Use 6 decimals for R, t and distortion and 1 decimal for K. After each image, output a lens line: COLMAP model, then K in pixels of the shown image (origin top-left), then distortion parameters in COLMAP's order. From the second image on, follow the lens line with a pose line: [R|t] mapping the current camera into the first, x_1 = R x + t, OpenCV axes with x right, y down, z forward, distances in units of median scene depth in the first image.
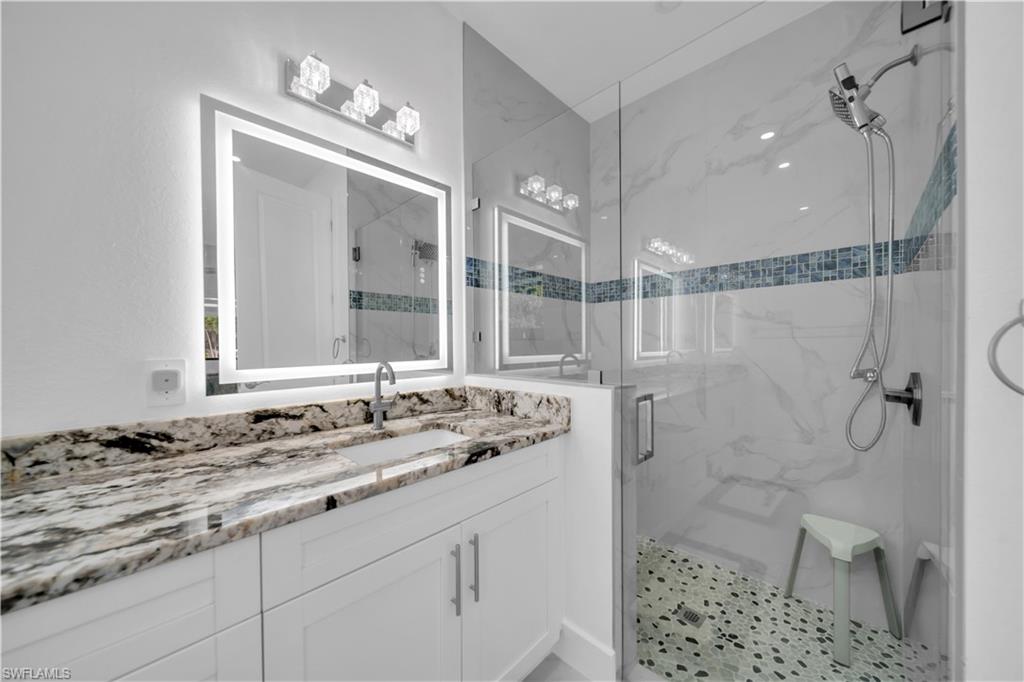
lens RADIAL K [[353.6, 0, 512.2], [0, 353.6, 344.5], [0, 0, 1]] dist [0.001050, -0.000894]
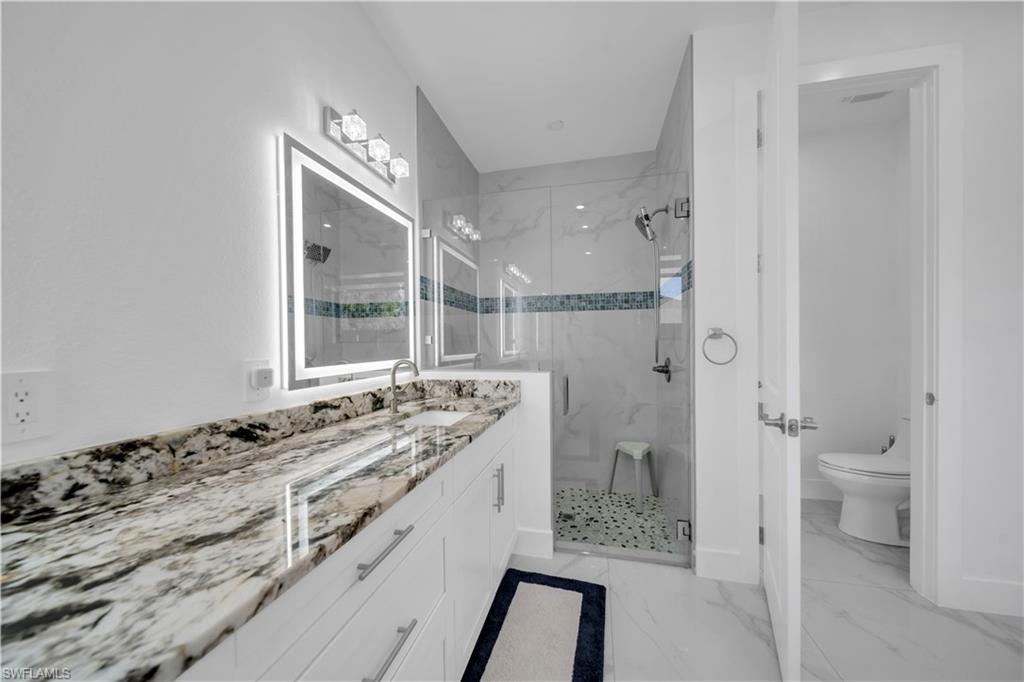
lens RADIAL K [[353.6, 0, 510.3], [0, 353.6, 343.6], [0, 0, 1]] dist [0.001050, -0.000894]
pose [[0.860112, -0.001725, 0.510103, -0.730951], [0.006758, 0.999945, -0.008013, 0.003608], [-0.510061, 0.010339, 0.860076, -0.333247]]
